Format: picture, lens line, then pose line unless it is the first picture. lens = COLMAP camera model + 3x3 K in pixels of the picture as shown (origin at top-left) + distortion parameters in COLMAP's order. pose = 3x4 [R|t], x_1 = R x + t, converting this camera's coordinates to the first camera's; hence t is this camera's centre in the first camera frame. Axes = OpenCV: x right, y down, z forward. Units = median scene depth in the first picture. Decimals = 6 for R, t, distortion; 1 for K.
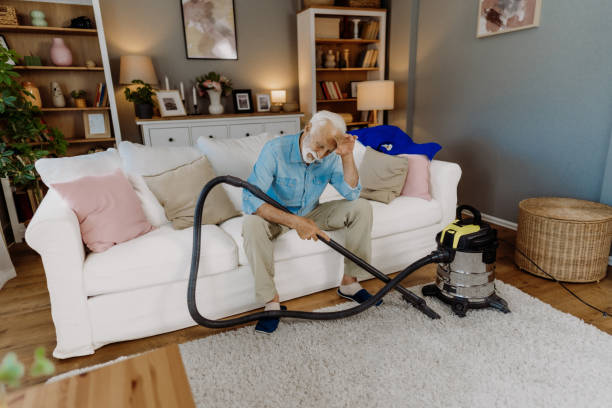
lens RADIAL K [[392.7, 0, 308.0], [0, 392.7, 202.2], [0, 0, 1]] dist [0.056853, 0.000099]
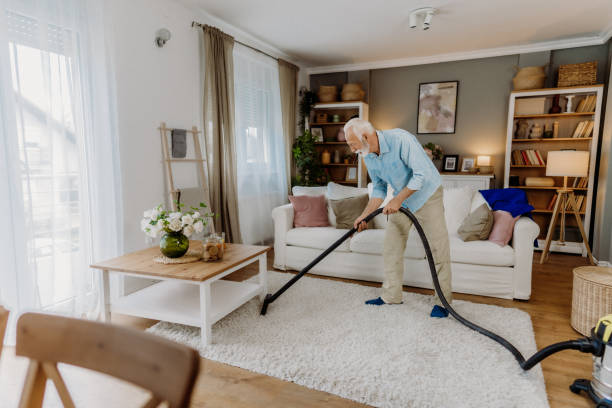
lens RADIAL K [[392.7, 0, 308.0], [0, 392.7, 202.2], [0, 0, 1]] dist [0.056853, 0.000099]
pose [[0.668384, 0.122406, -0.733676, 0.535830], [-0.216771, 0.975605, -0.034710, 0.022799], [0.711529, 0.182239, 0.678613, -0.231952]]
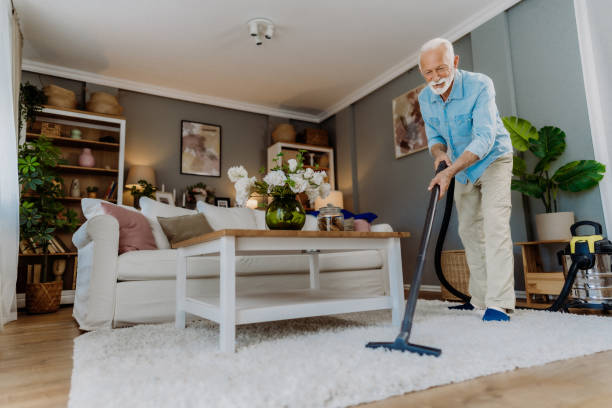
lens RADIAL K [[392.7, 0, 308.0], [0, 392.7, 202.2], [0, 0, 1]] dist [0.056853, 0.000099]
pose [[0.993994, 0.017624, 0.108007, -0.034957], [0.027611, 0.914629, -0.403350, 0.248125], [-0.105895, 0.403910, 0.908649, -0.156765]]
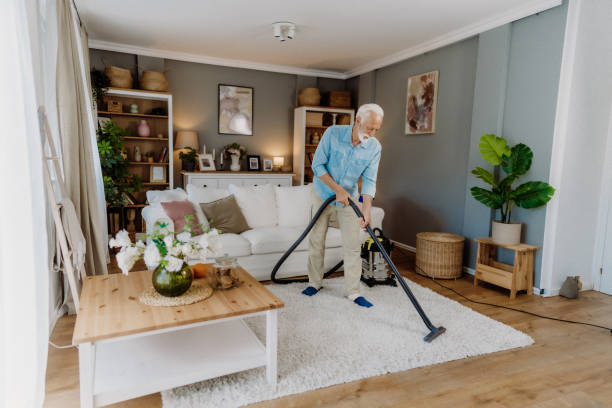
lens RADIAL K [[392.7, 0, 308.0], [0, 392.7, 202.2], [0, 0, 1]] dist [0.056853, 0.000099]
pose [[0.998334, 0.056577, 0.011309, 0.026988], [-0.054288, 0.987512, -0.147894, 0.093786], [-0.019536, 0.147034, 0.988939, -0.434291]]
